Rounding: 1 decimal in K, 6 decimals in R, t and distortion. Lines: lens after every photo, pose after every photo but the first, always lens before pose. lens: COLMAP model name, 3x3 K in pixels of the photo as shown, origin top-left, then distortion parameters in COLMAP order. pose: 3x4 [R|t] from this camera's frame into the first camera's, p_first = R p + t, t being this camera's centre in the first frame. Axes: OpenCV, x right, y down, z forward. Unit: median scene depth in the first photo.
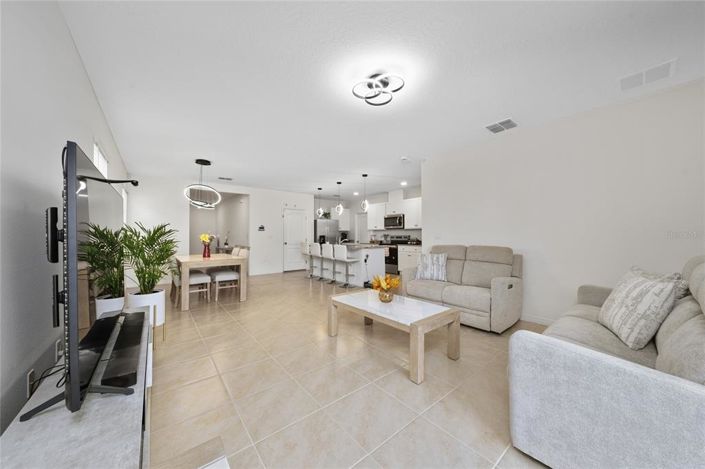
lens RADIAL K [[244.7, 0, 351.4], [0, 244.7, 238.2], [0, 0, 1]] dist [0.000351, 0.000058]
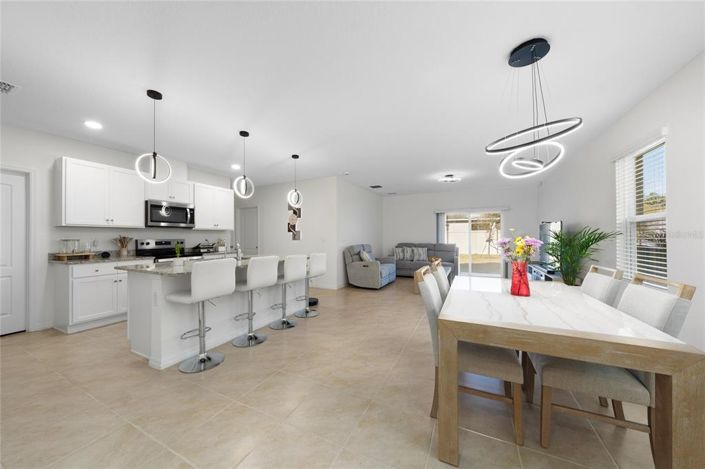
lens RADIAL K [[244.7, 0, 351.4], [0, 244.7, 238.2], [0, 0, 1]] dist [0.000351, 0.000058]
pose [[-0.415340, 0.005716, 0.909648, -0.495680], [0.016500, 0.999863, 0.001250, -0.007751], [-0.909516, 0.015529, -0.415378, 0.836702]]
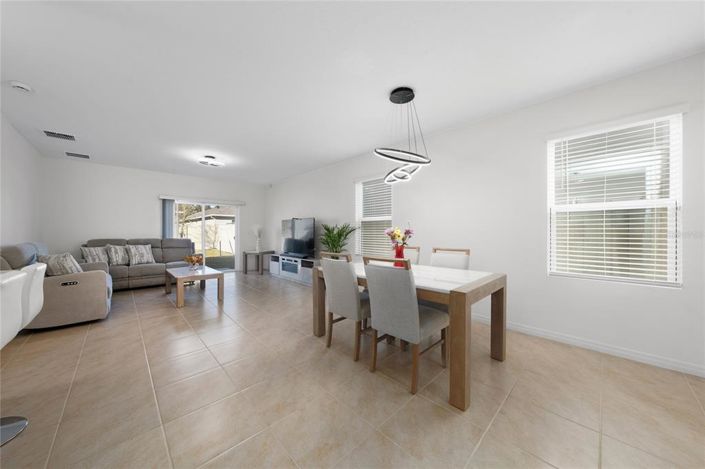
lens RADIAL K [[243.1, 0, 350.4], [0, 243.1, 232.2], [0, 0, 1]] dist [0.001821, 0.000155]
pose [[-0.997063, 0.007944, -0.076179, -0.262346], [0.007208, 0.999925, 0.009932, -0.002621], [0.076252, 0.009353, -0.997045, 0.902504]]
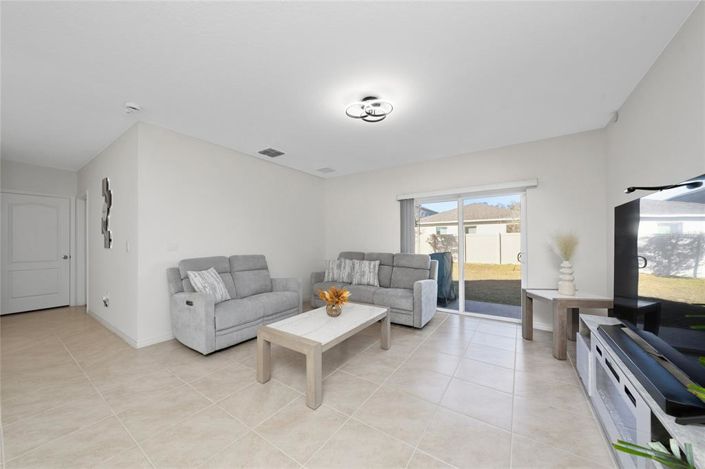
lens RADIAL K [[246.7, 0, 352.1], [0, 246.7, 240.7], [0, 0, 1]] dist [-0.001474, -0.000177]
pose [[-0.284317, 0.012076, 0.958654, -0.254001], [0.013876, 0.999868, -0.008480, -0.005510], [-0.958630, 0.010891, -0.284447, 0.385091]]
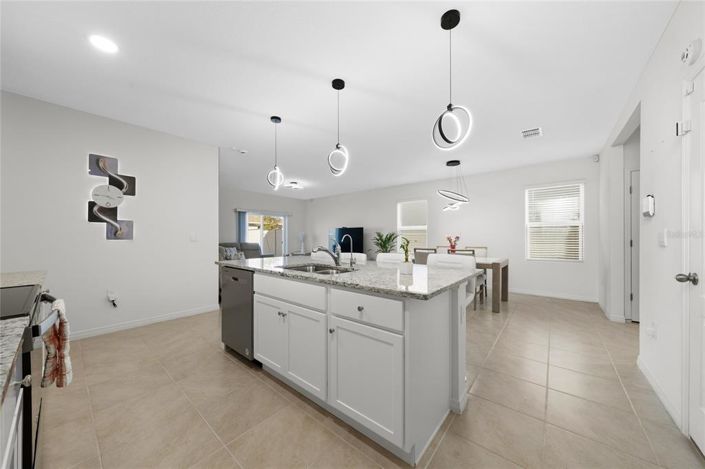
lens RADIAL K [[244.7, 0, 351.4], [0, 244.7, 238.2], [0, 0, 1]] dist [0.000351, 0.000058]
pose [[-0.979591, 0.010204, -0.200742, 0.012900], [0.007149, 0.999847, 0.015939, -0.009122], [0.200874, 0.014179, -0.979514, 1.123642]]
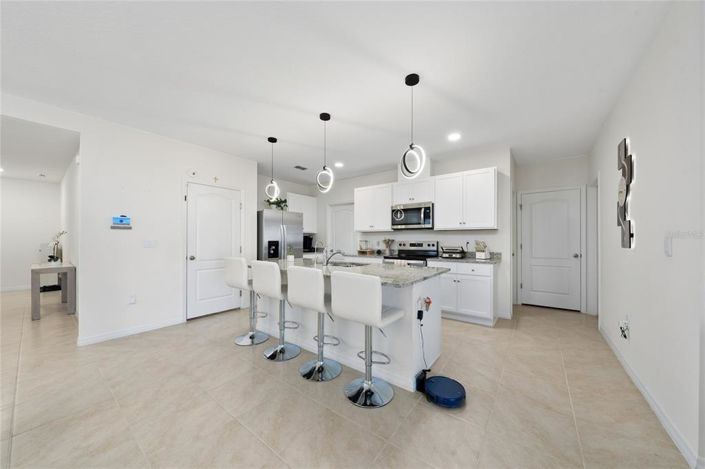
lens RADIAL K [[246.7, 0, 352.1], [0, 246.7, 240.7], [0, 0, 1]] dist [-0.001474, -0.000177]
pose [[0.971549, 0.002001, 0.236829, -0.085940], [0.000003, 0.999964, -0.008460, -0.007786], [-0.236837, 0.008220, 0.971515, 0.476329]]
